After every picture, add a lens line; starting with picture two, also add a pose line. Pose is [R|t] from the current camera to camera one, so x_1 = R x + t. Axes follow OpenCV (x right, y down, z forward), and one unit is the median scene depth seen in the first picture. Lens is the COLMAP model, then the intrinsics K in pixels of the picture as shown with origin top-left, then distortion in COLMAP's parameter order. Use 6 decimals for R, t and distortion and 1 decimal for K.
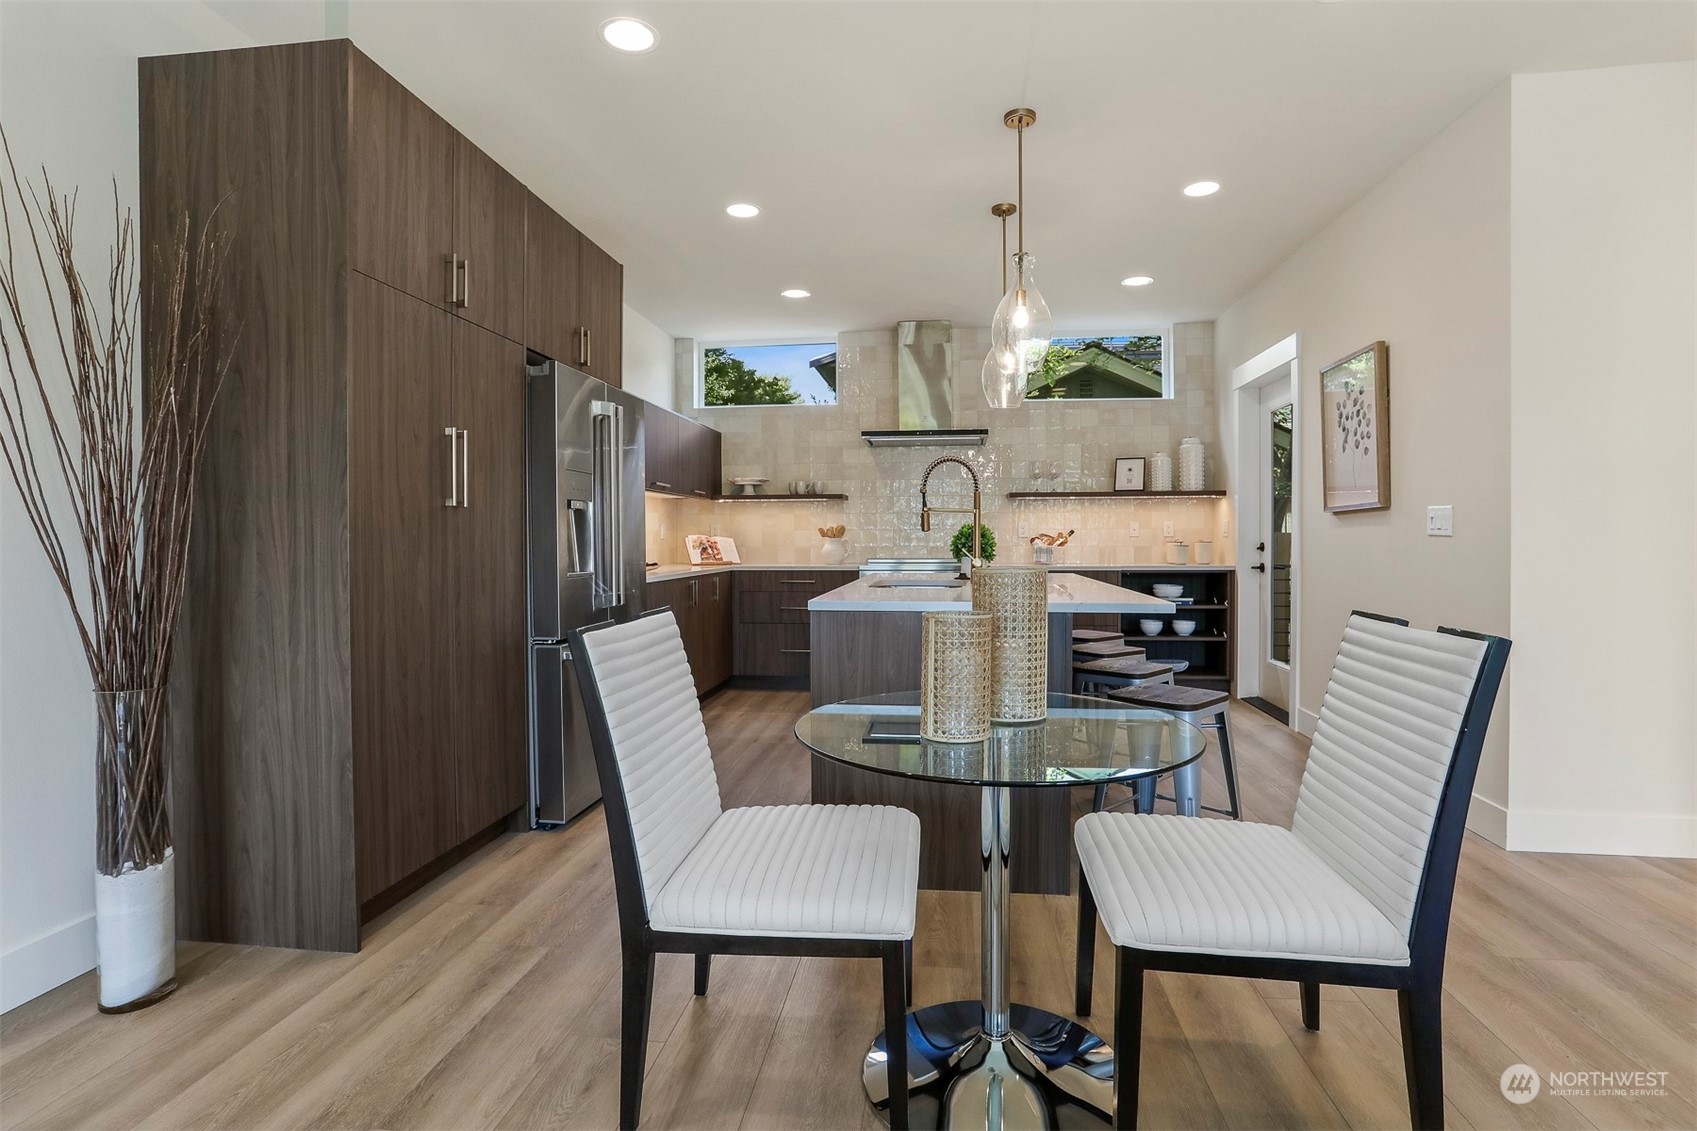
lens RADIAL K [[825.3, 0, 842.6], [0, 825.3, 553.5], [0, 0, 1]] dist [0.003481, 0.002026]
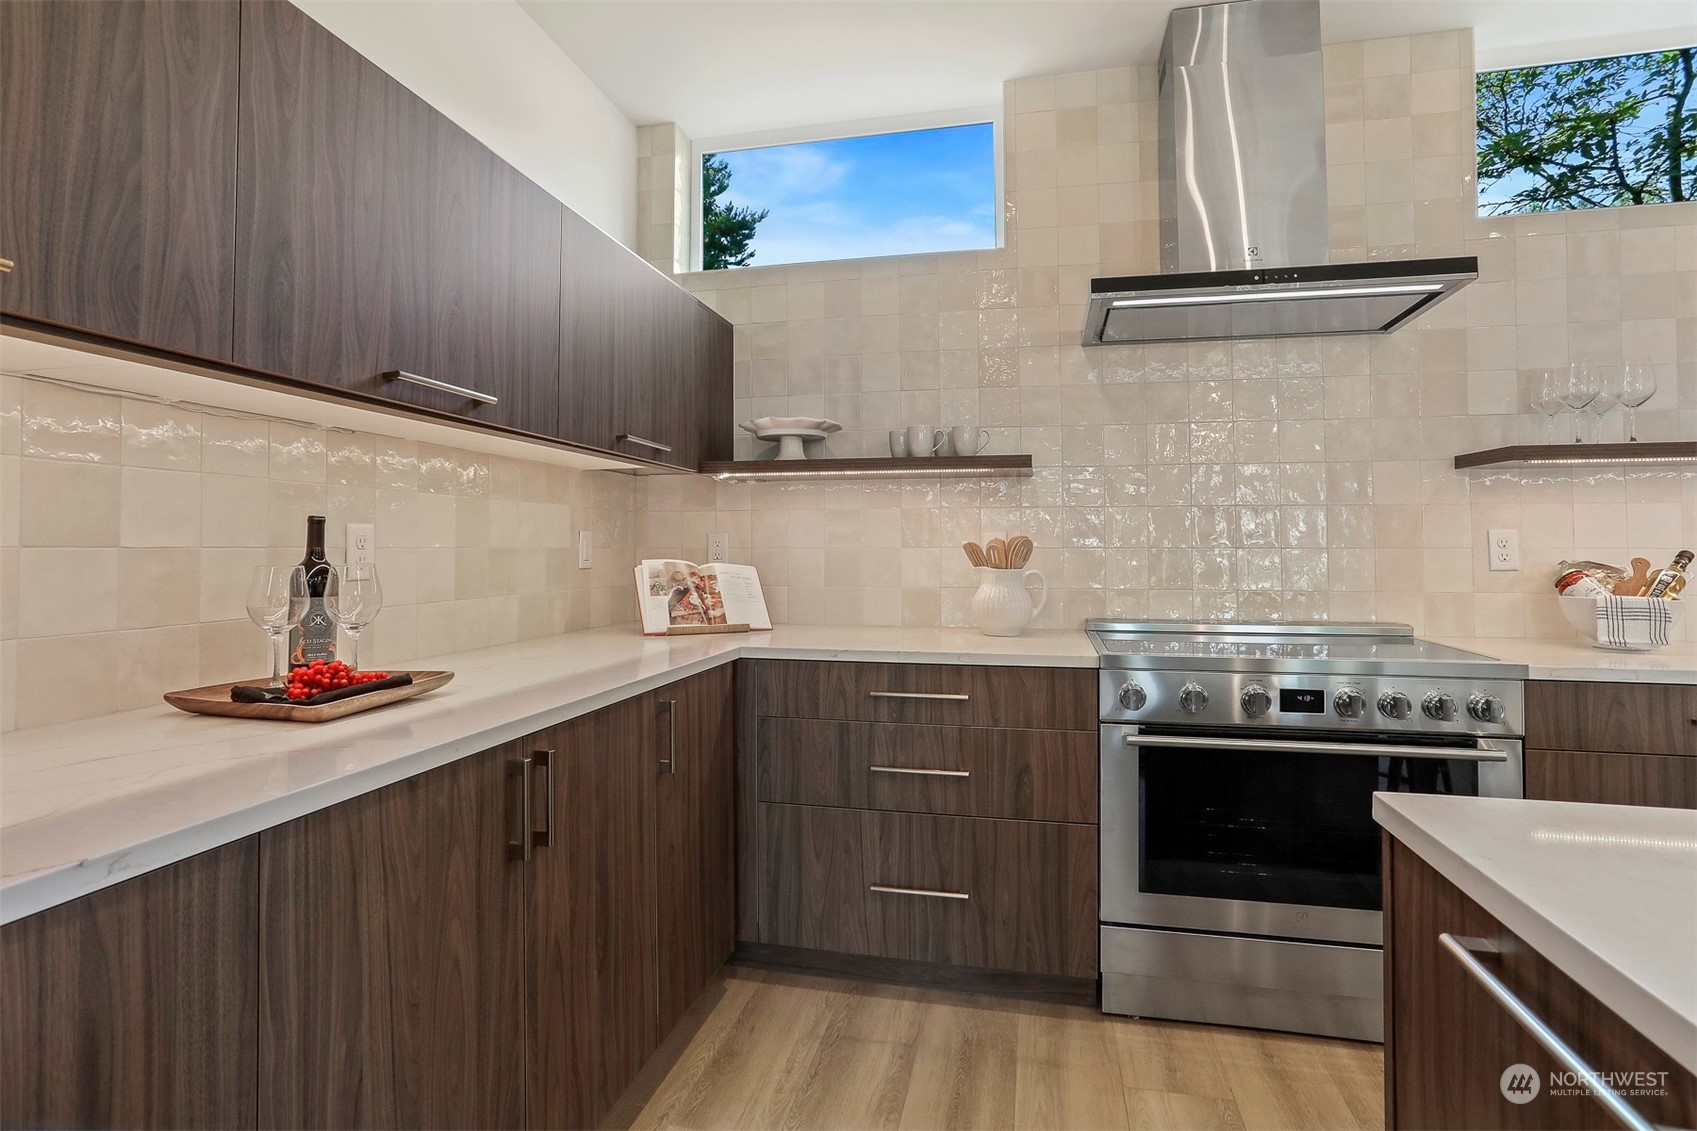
lens RADIAL K [[825.3, 0, 852.9], [0, 825.3, 555.2], [0, 0, 1]] dist [0.003481, 0.002026]
pose [[0.996766, 0.002839, -0.080306, -0.050368], [-0.003500, 0.999961, -0.008086, -0.021287], [0.080280, 0.008340, 0.996737, 0.596850]]
